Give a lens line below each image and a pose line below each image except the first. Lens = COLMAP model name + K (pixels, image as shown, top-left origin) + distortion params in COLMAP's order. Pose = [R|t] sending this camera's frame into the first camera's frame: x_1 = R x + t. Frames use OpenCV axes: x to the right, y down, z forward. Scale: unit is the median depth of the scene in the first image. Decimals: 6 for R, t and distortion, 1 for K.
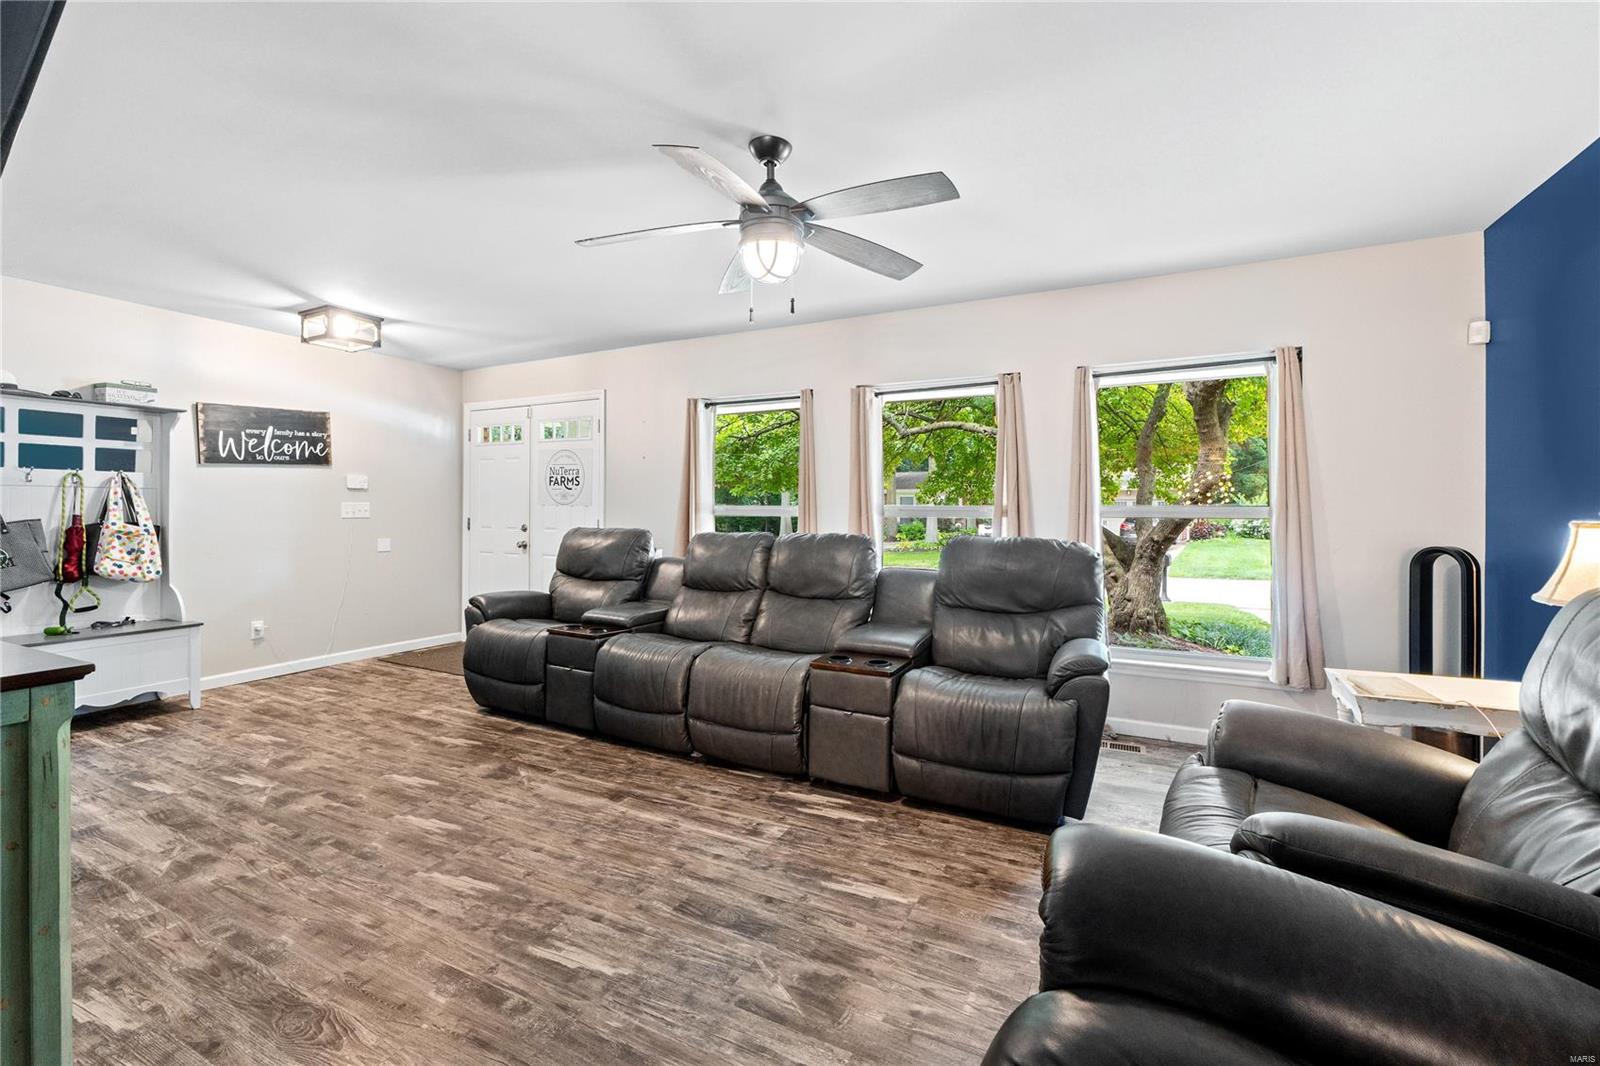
lens RADIAL K [[689.7, 0, 816.7], [0, 689.7, 529.0], [0, 0, 1]] dist [-0.006831, -0.000265]
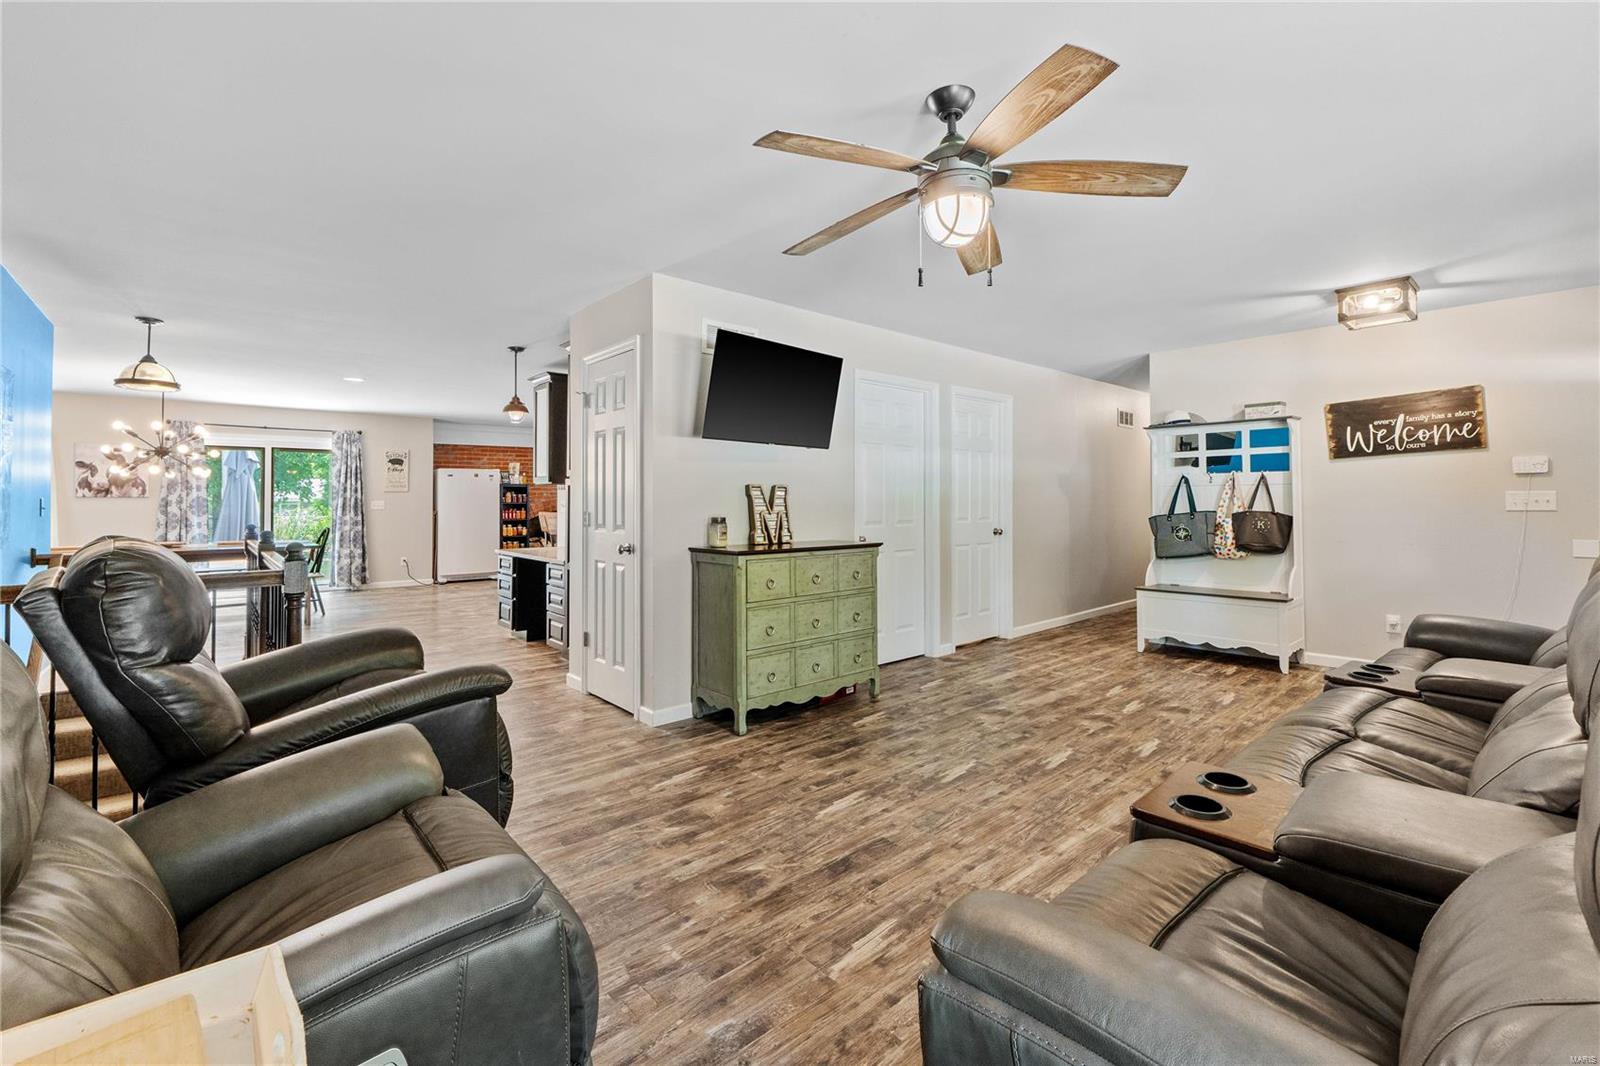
lens RADIAL K [[686.3, 0, 779.6], [0, 686.3, 502.5], [0, 0, 1]] dist [-0.001368, -0.000031]
pose [[-0.410137, -0.001807, -0.912022, 0.789079], [-0.021138, 0.999748, 0.007525, -0.026600], [0.911779, 0.022364, -0.410072, 1.089506]]
